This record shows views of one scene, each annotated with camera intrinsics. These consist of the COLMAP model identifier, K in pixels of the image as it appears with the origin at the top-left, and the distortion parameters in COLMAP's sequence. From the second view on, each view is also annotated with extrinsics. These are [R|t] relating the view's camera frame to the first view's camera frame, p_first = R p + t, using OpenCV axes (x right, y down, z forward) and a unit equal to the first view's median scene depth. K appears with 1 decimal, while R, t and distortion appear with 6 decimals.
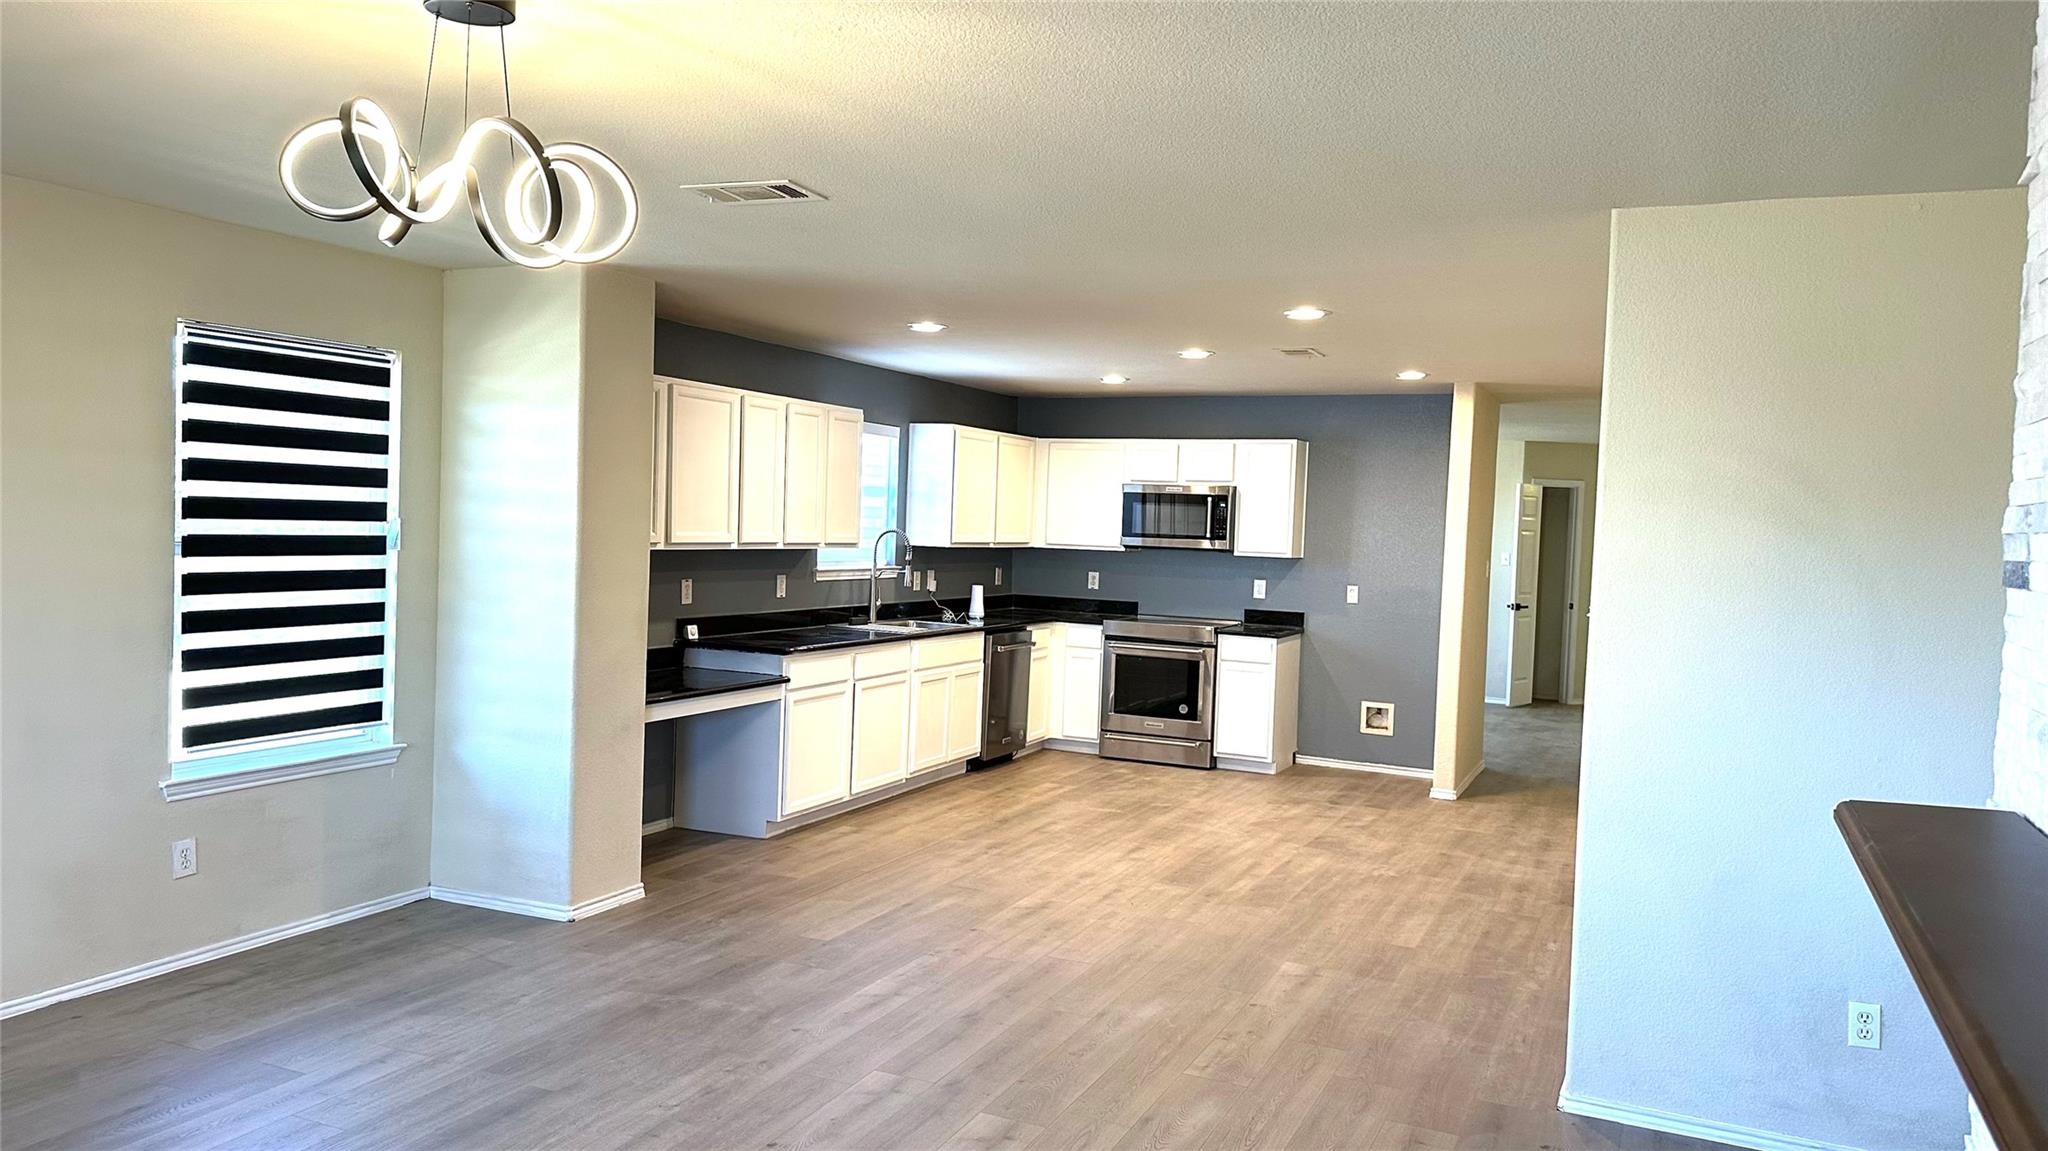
lens RADIAL K [[1425.0, 0, 1016.9], [0, 1425.0, 578.4], [0, 0, 1]] dist [0.005100, -0.029852]
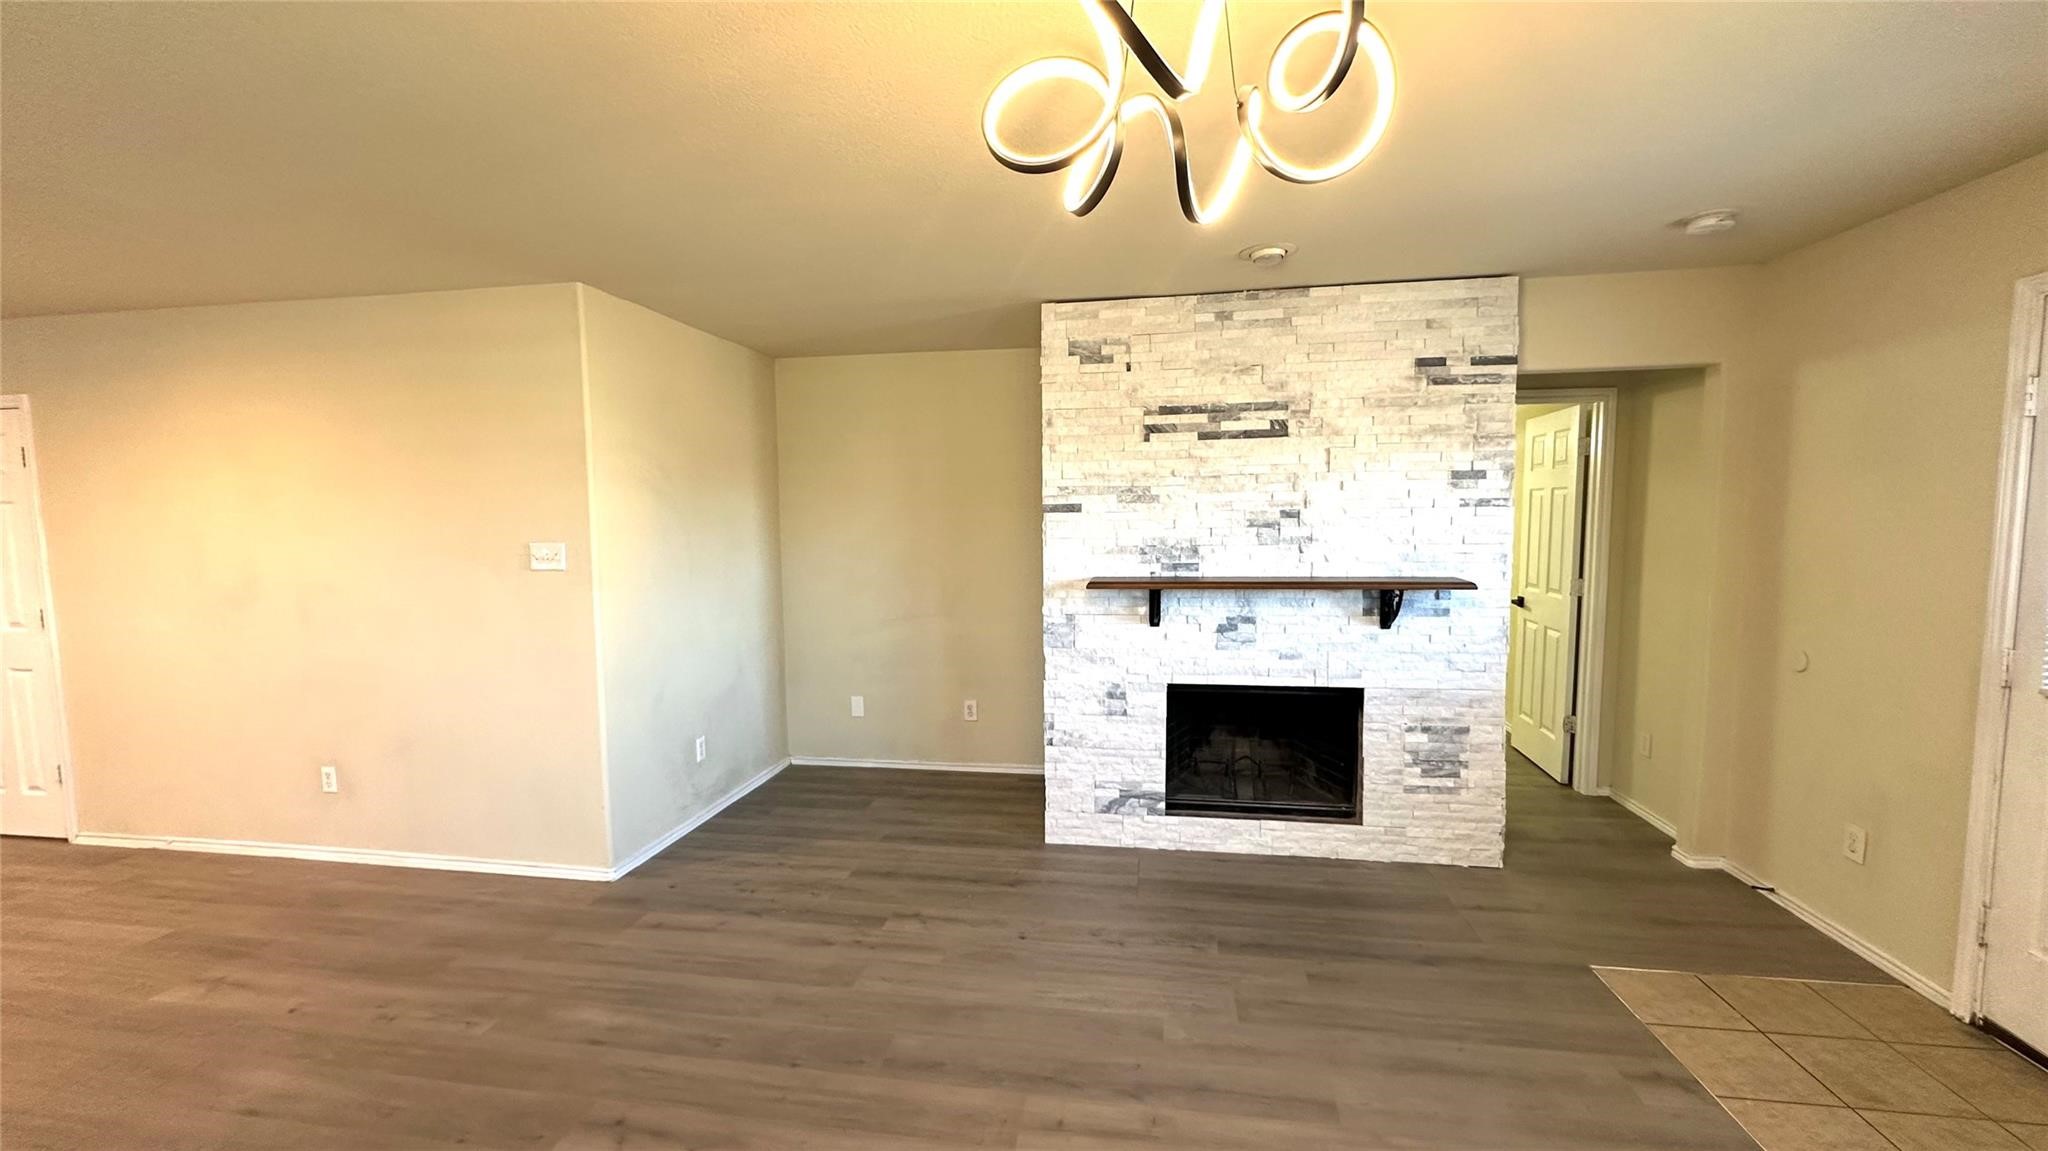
lens RADIAL K [[818.5, 0, 1017.9], [0, 818.5, 578.0], [0, 0, 1]] dist [-0.001339, 0.000299]
pose [[-0.255609, -0.115599, 0.959844, -0.404263], [0.038462, 0.990824, 0.129572, -0.036821], [-0.966015, 0.070037, -0.248817, 0.577168]]
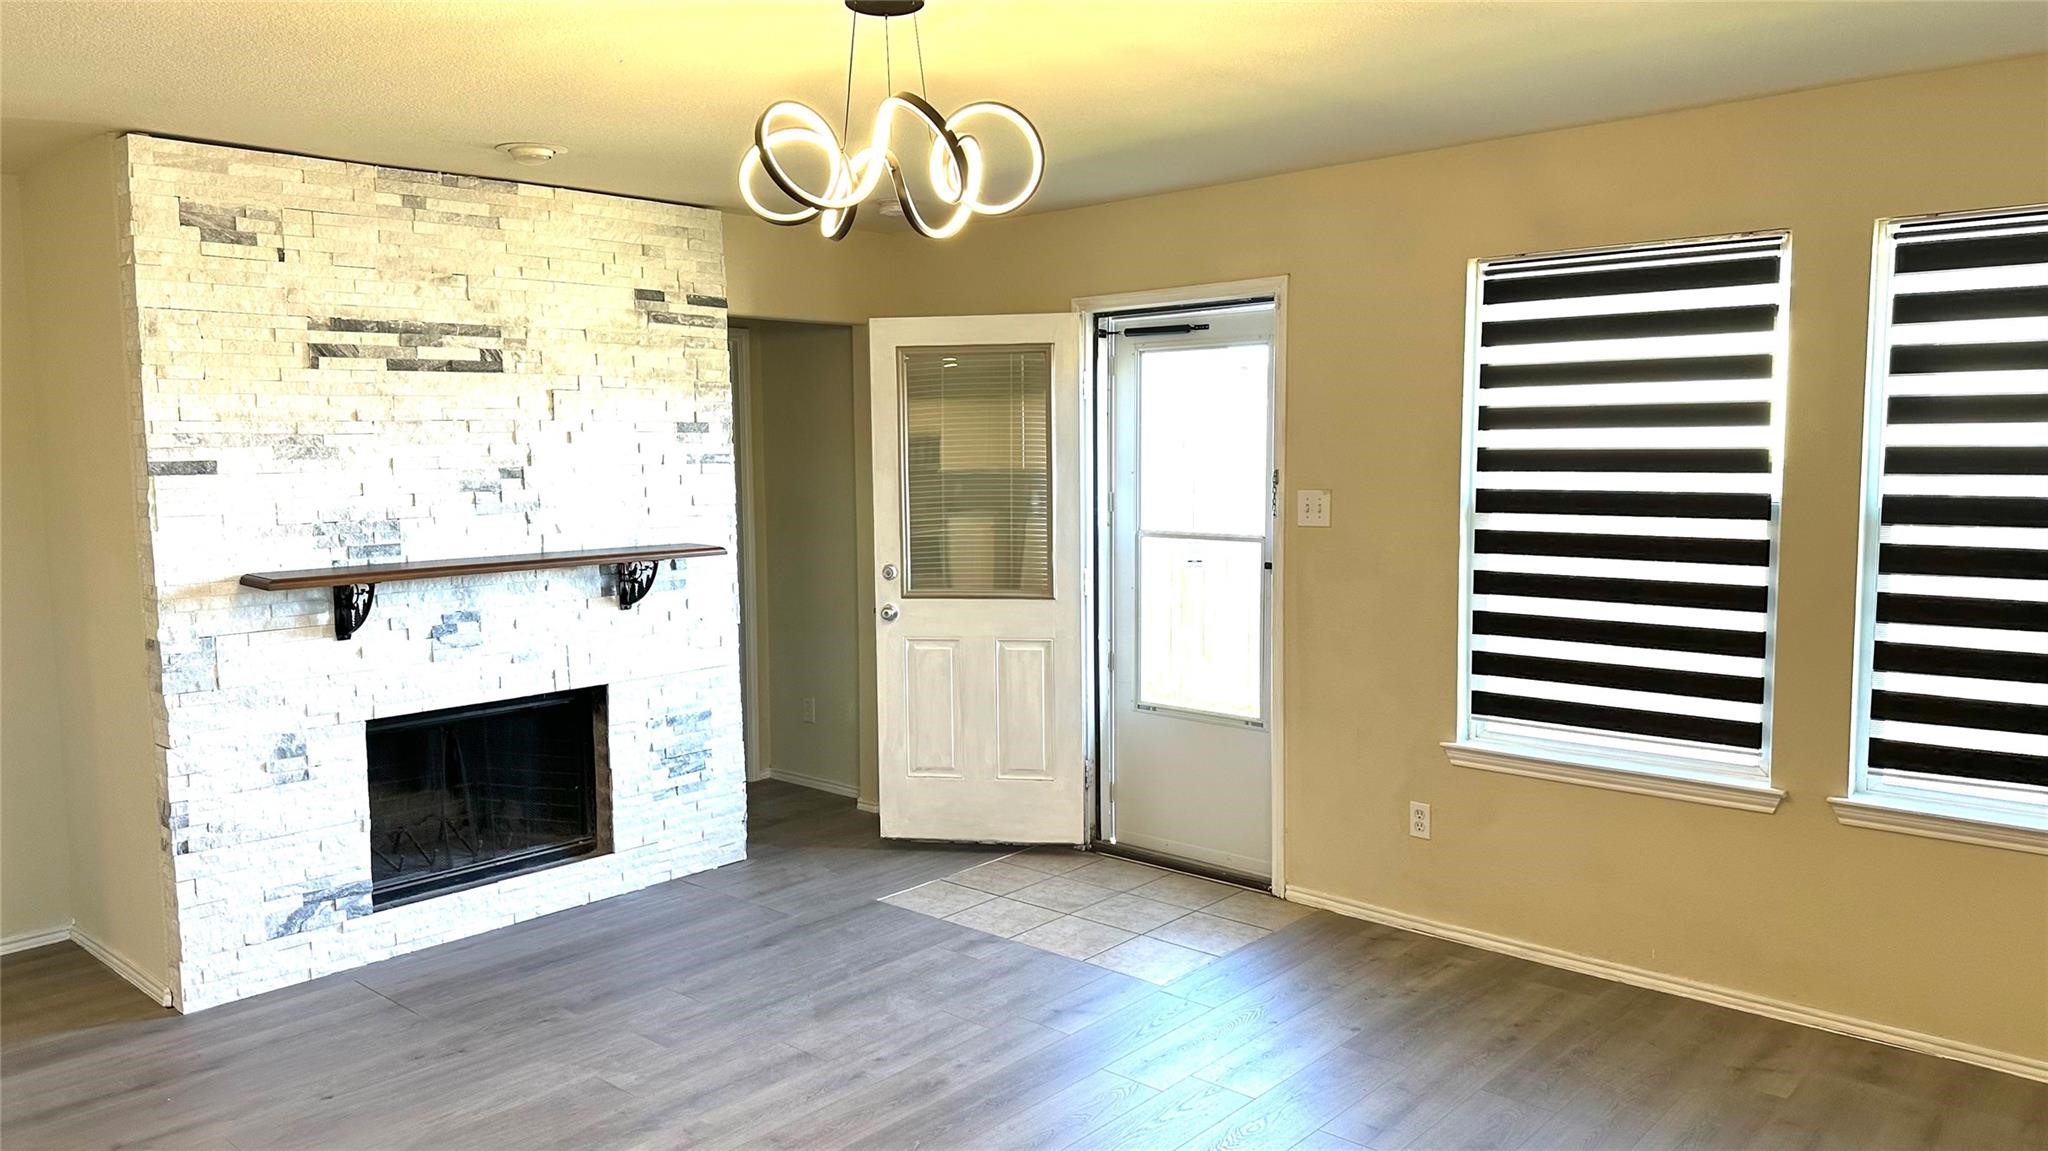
lens RADIAL K [[1425.0, 0, 1019.6], [0, 1425.0, 587.0], [0, 0, 1]] dist [0.005100, -0.029852]
pose [[-0.953120, -0.059642, 0.296658, -0.388171], [-0.016051, 0.988968, 0.147261, -0.059728], [-0.302168, 0.135595, -0.943562, 0.949993]]
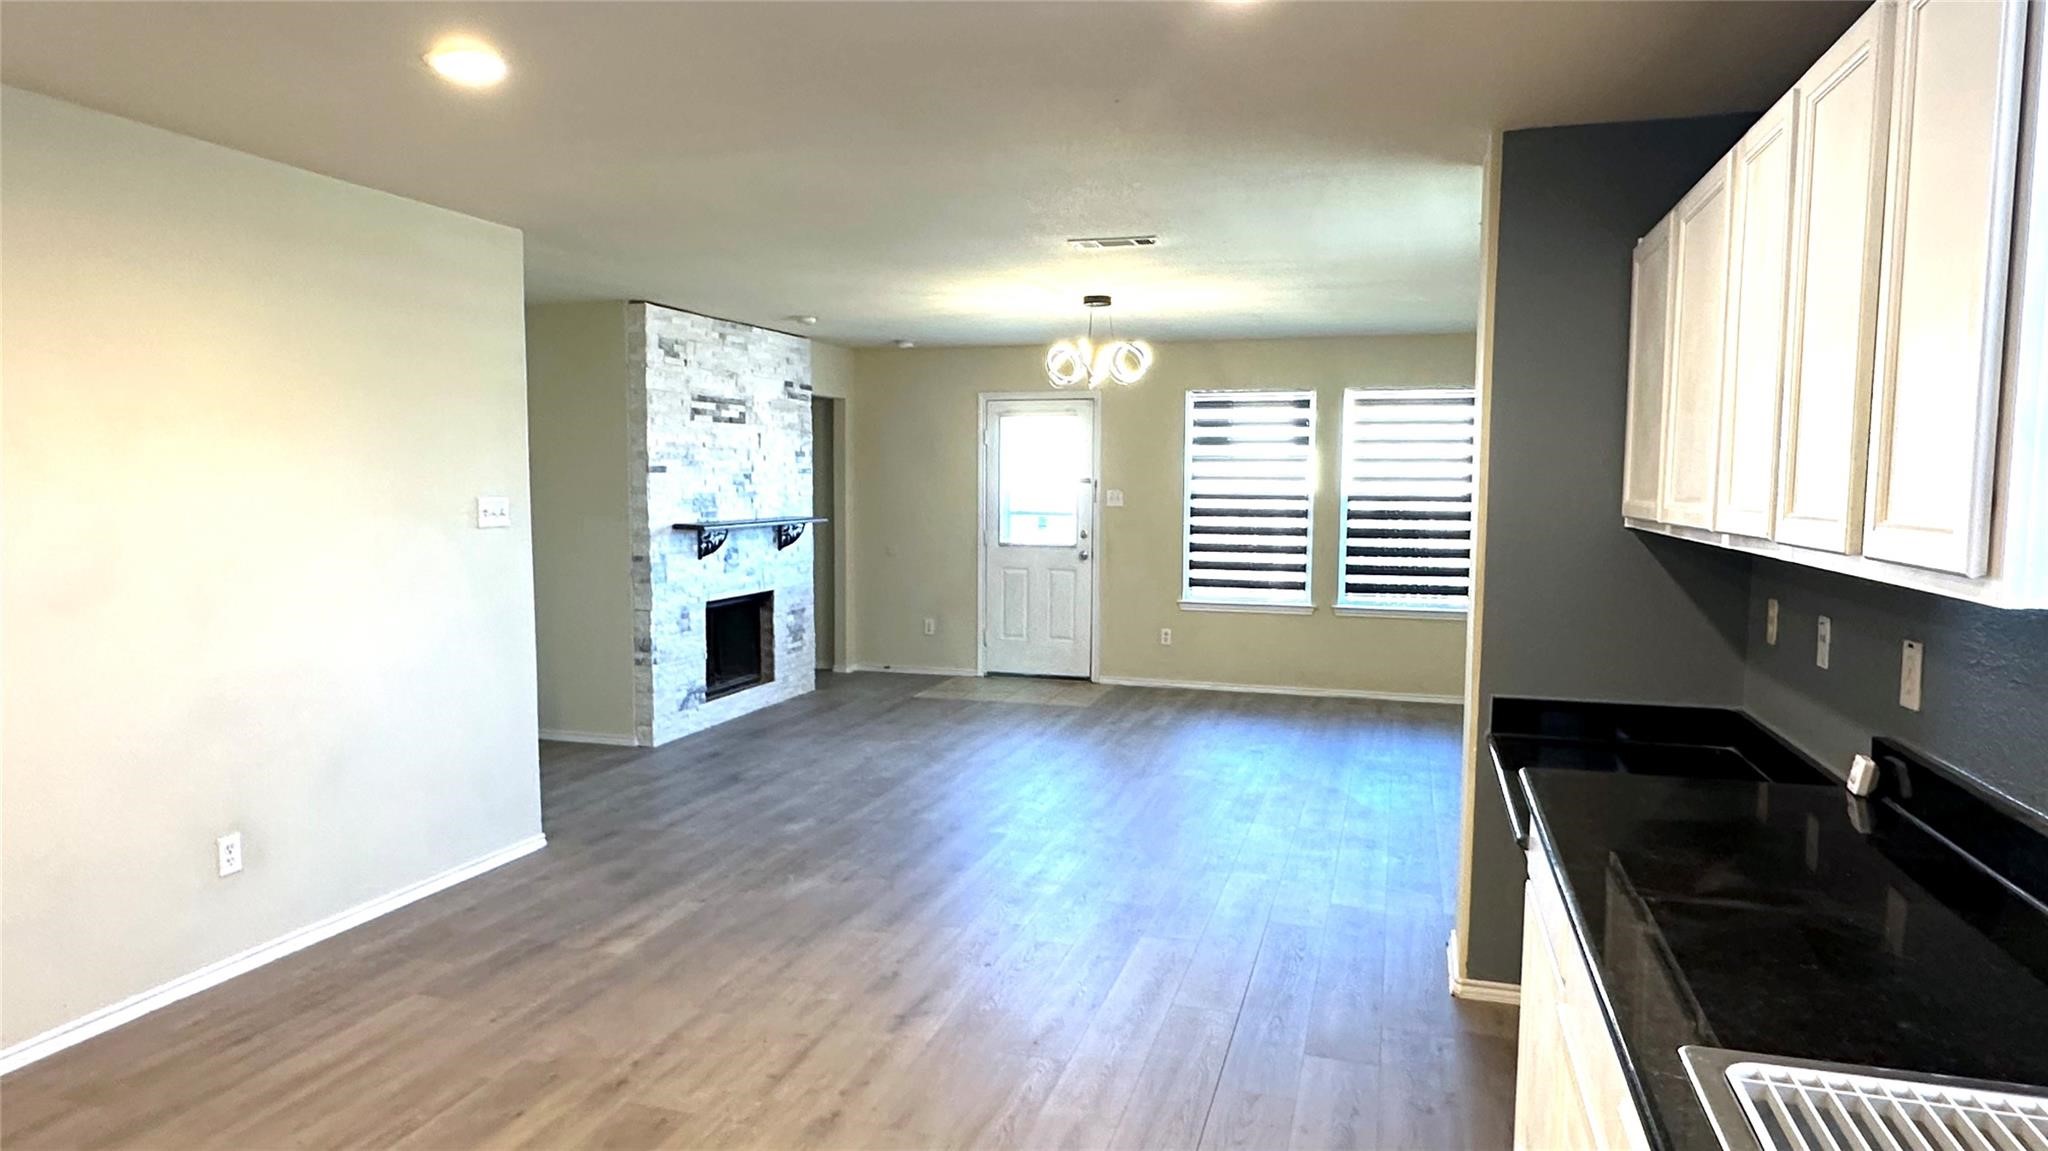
lens RADIAL K [[1260.7, 0, 1029.0], [0, 1260.7, 591.4], [0, 0, 1]] dist [-0.003933, 0.002718]
pose [[-0.990061, -0.033045, -0.136702, 0.052541], [-0.049925, 0.991279, 0.121956, -0.057962], [0.131479, 0.127569, -0.983076, 1.743912]]
